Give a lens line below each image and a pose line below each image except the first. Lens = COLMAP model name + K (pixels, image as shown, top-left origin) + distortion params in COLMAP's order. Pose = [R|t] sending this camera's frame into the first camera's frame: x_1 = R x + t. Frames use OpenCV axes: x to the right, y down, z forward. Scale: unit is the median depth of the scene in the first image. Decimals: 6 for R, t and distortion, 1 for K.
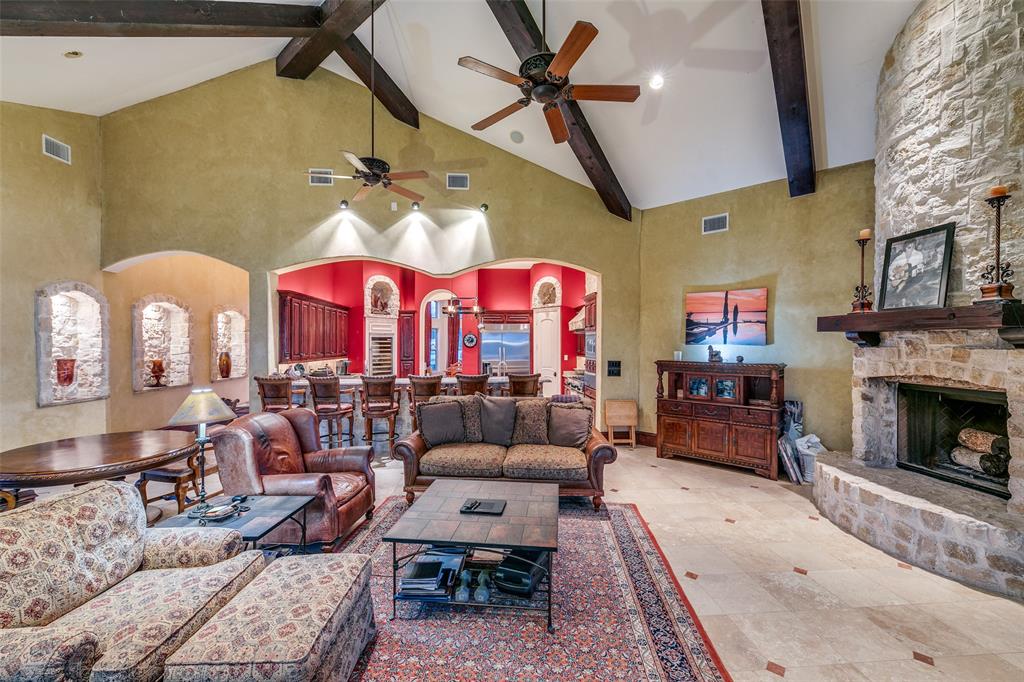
lens RADIAL K [[462.3, 0, 514.8], [0, 462.3, 344.3], [0, 0, 1]] dist [0.018675, -0.011541]
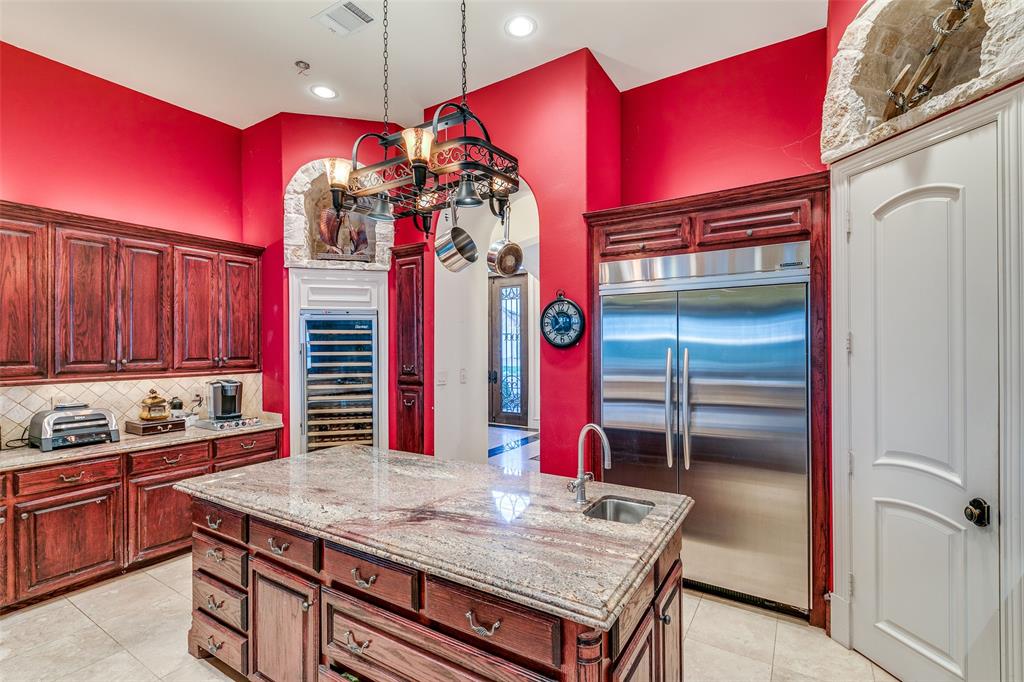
lens RADIAL K [[462.3, 0, 514.8], [0, 462.3, 344.3], [0, 0, 1]] dist [0.018675, -0.011541]
pose [[0.812612, -0.003901, -0.582793, 0.072408], [0.000165, 0.999979, -0.006462, 0.009599], [0.582806, 0.005155, 0.812595, 1.142298]]
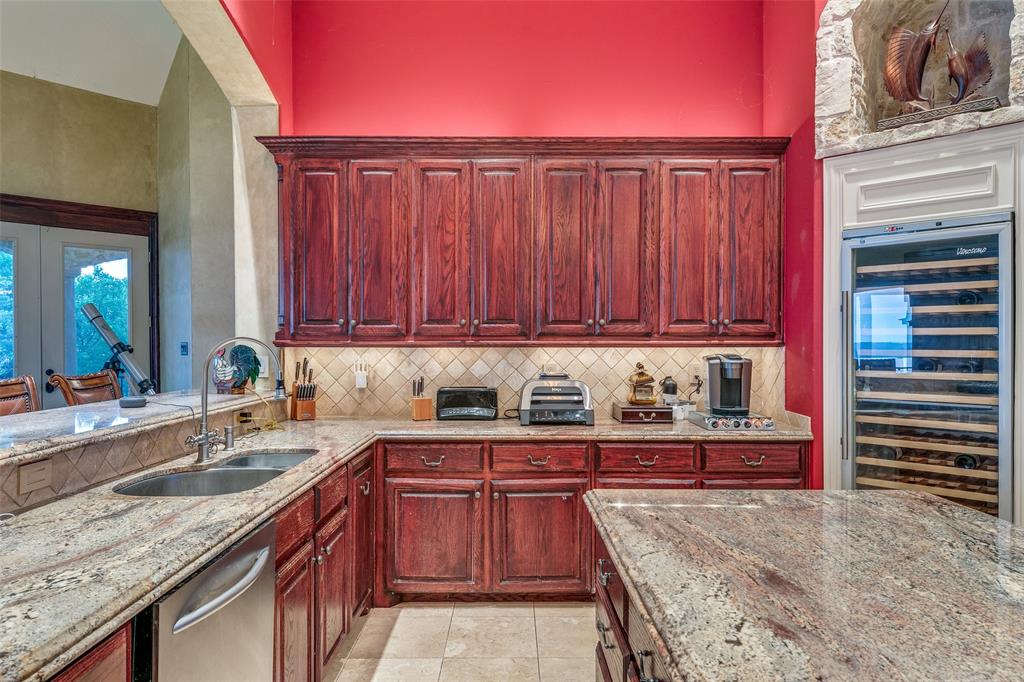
lens RADIAL K [[638.1, 0, 511.6], [0, 638.1, 346.8], [0, 0, 1]] dist [0.005540, -0.002930]
pose [[-0.059437, 0.010043, -0.998182, -0.024190], [-0.005195, 0.999933, 0.010370, 0.036717], [0.998219, 0.005802, -0.059381, 1.249013]]
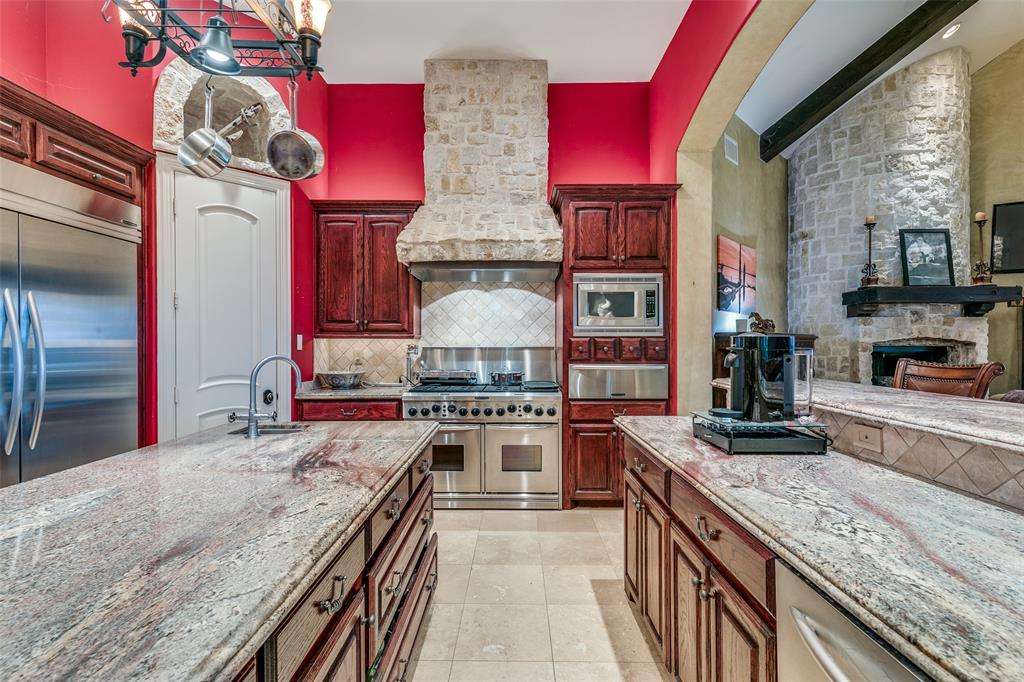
lens RADIAL K [[462.3, 0, 514.8], [0, 462.3, 344.3], [0, 0, 1]] dist [0.018675, -0.011541]
pose [[0.061684, -0.001365, 0.998095, -0.309995], [0.006120, 0.999981, 0.000989, 0.045492], [-0.998077, 0.006047, 0.061692, 1.213009]]
